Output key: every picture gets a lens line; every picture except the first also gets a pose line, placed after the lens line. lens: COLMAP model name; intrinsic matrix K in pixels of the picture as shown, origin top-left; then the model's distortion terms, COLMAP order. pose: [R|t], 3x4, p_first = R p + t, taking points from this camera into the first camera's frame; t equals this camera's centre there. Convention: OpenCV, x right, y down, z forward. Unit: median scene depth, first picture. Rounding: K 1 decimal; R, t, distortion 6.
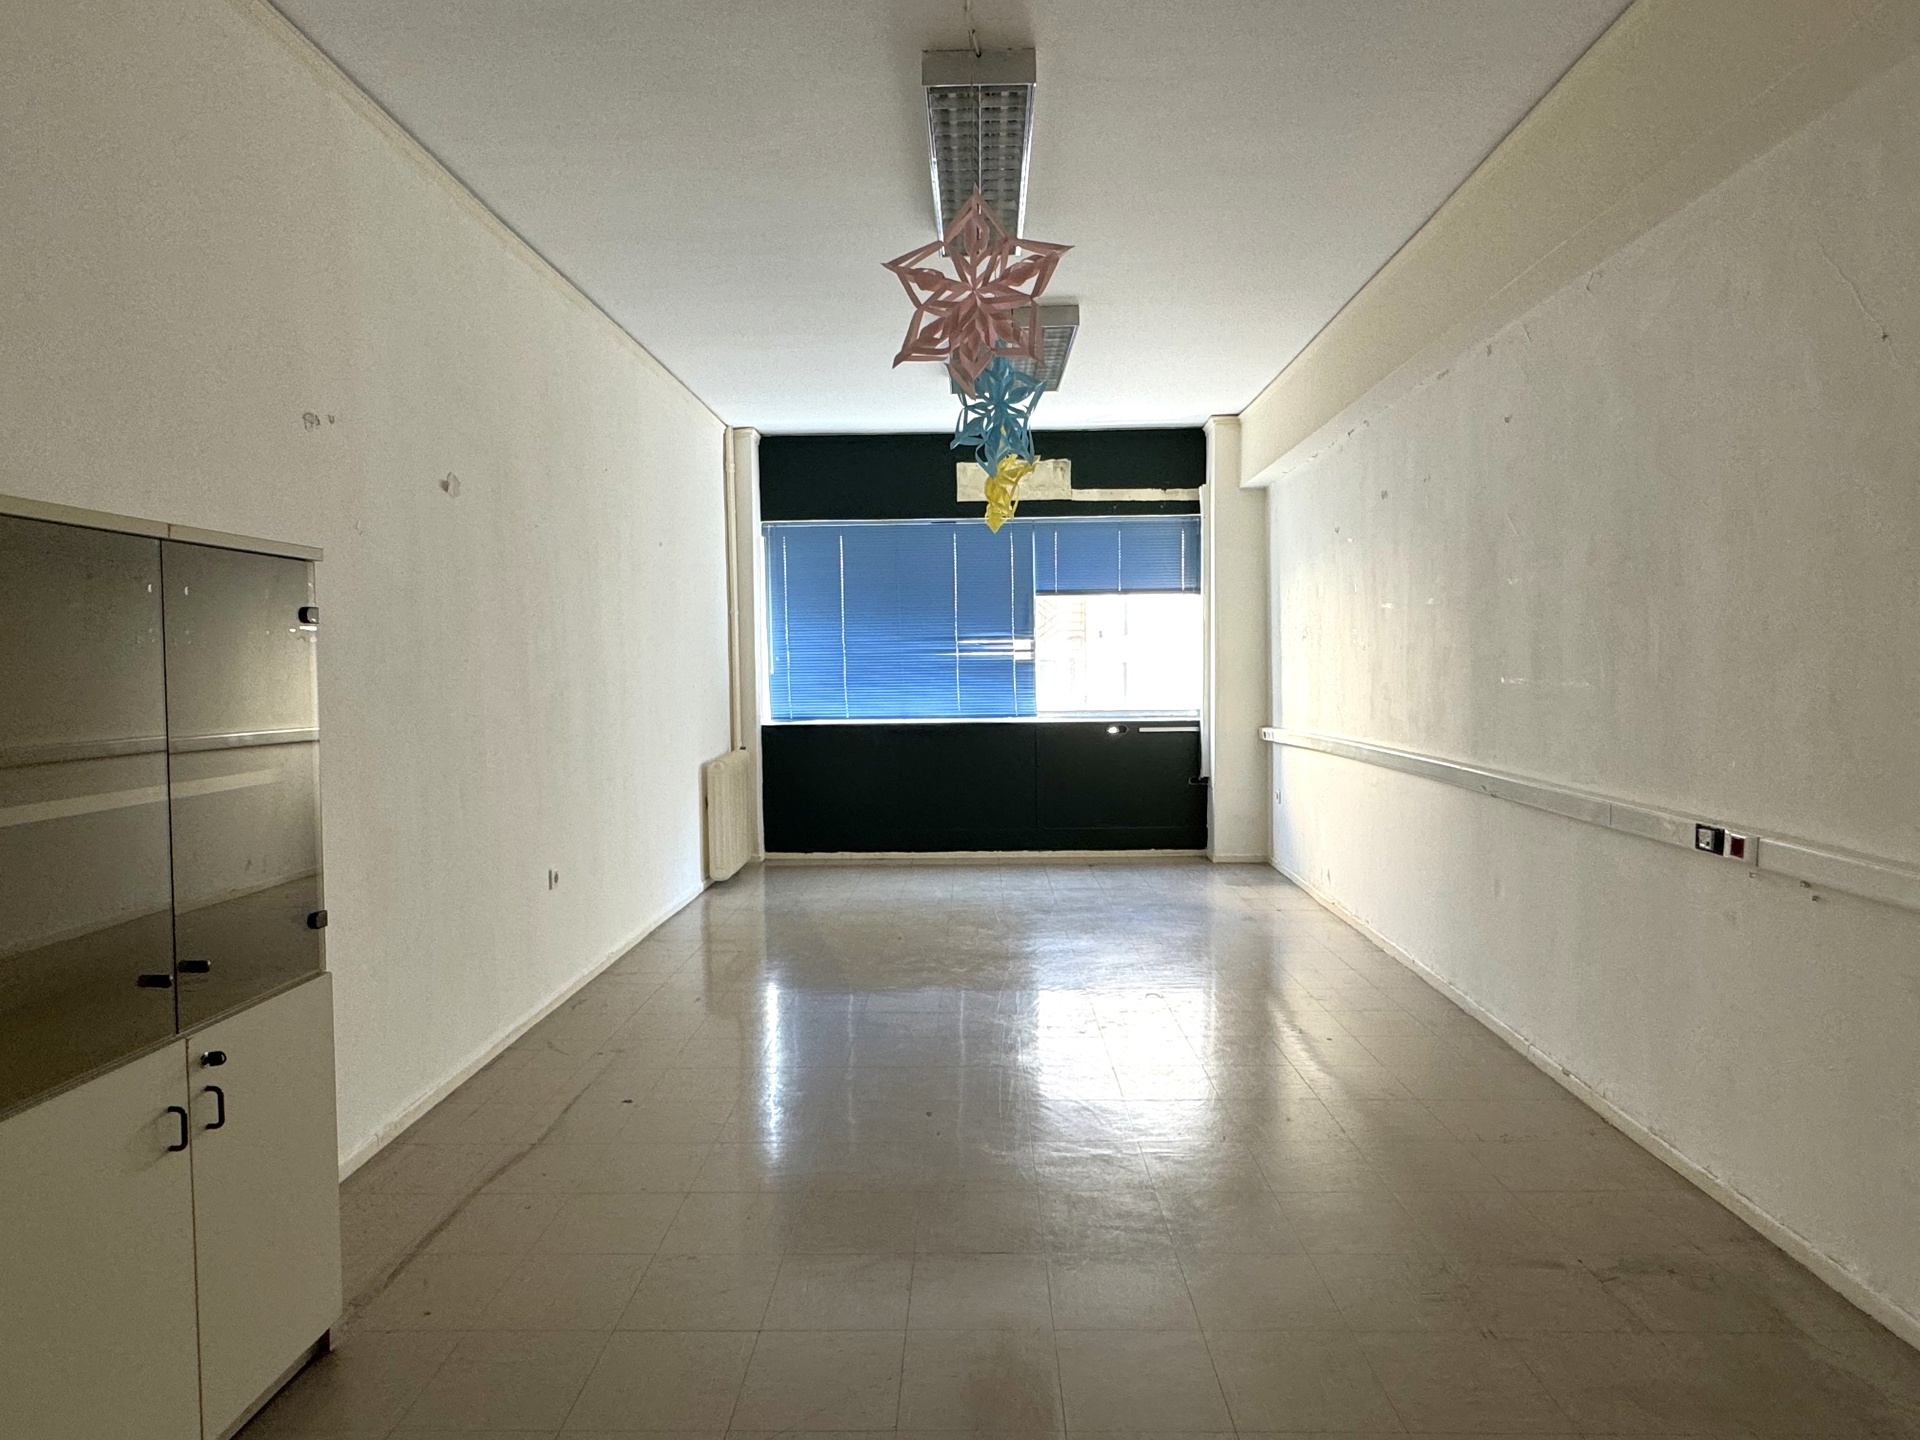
lens RADIAL K [[1132.9, 0, 960.0], [0, 1132.9, 720.0], [0, 0, 1]] dist [0.004645, 0.001781]
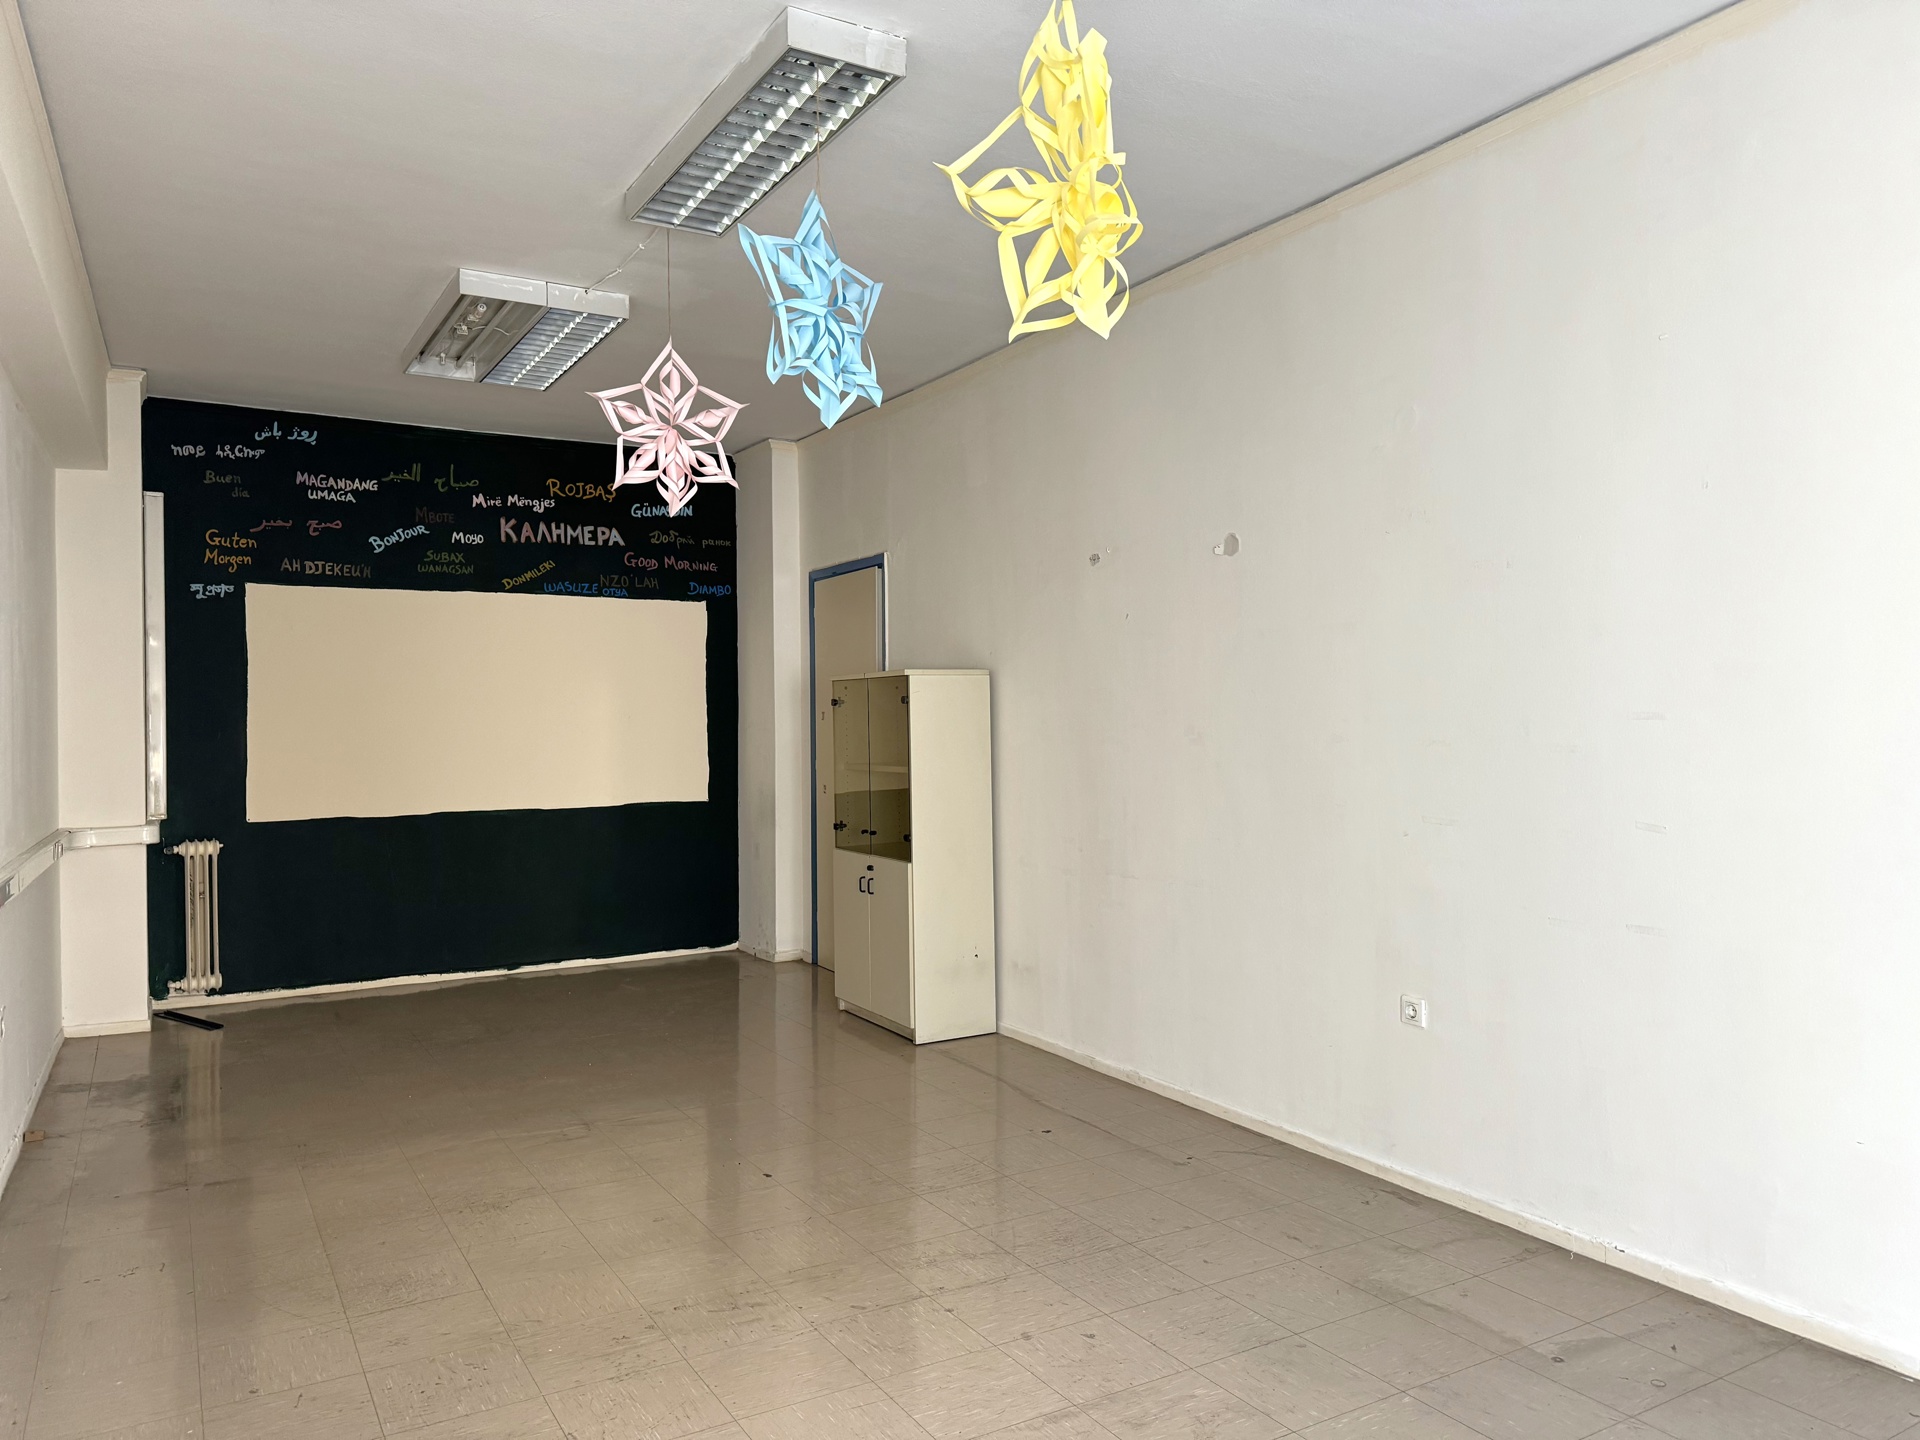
lens RADIAL K [[1132.9, 0, 960.0], [0, 1132.9, 720.0], [0, 0, 1]] dist [0.004645, 0.001781]
pose [[-0.813285, 0.019584, -0.581536, 0.358569], [-0.019170, 0.997989, 0.060419, -0.110364], [0.581550, 0.060286, -0.811274, 1.612842]]
